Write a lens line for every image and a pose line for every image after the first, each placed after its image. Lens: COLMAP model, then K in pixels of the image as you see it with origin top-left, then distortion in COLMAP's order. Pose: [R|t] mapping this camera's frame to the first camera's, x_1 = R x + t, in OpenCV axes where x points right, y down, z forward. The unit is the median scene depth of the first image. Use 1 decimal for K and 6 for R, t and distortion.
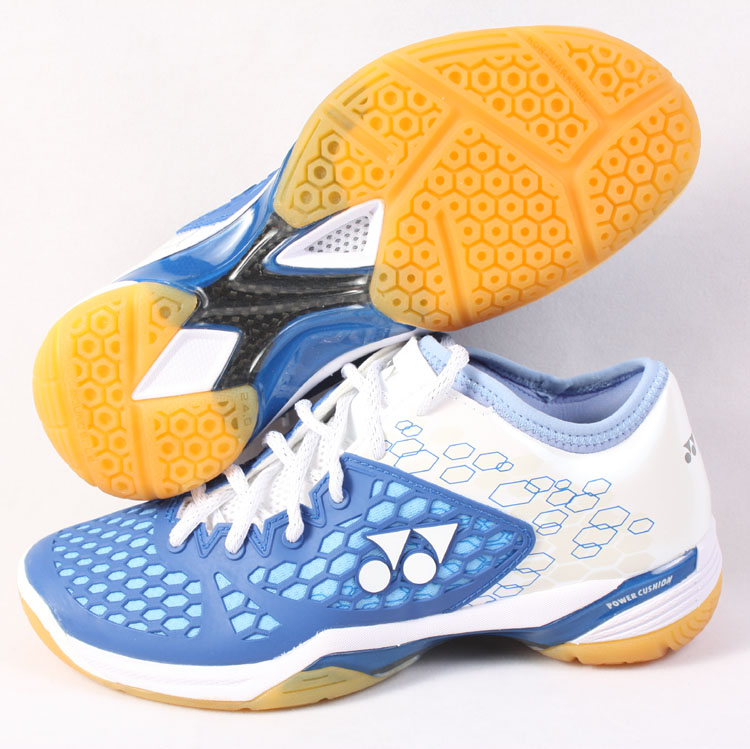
lens RADIAL K [[1791.2, 0, 374.9], [0, 1791.2, 373.8], [0, 0, 1]] dist [-0.037501, 0.000000]
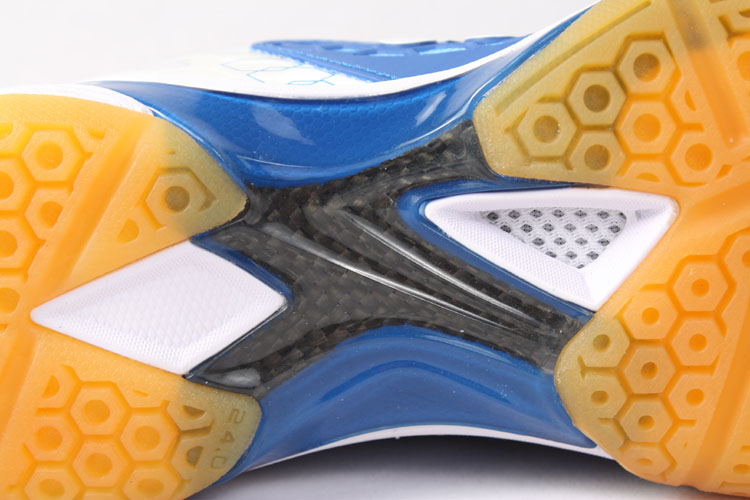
lens RADIAL K [[1757.2, 0, 373.0], [0, 1757.2, 251.8], [0, 0, 1]] dist [0.070670, 0.000000]
pose [[0.879503, 0.463503, 0.107885, -0.114630], [-0.467687, 0.883752, 0.015851, -0.053670], [-0.087996, -0.064398, 0.994037, 0.517832]]
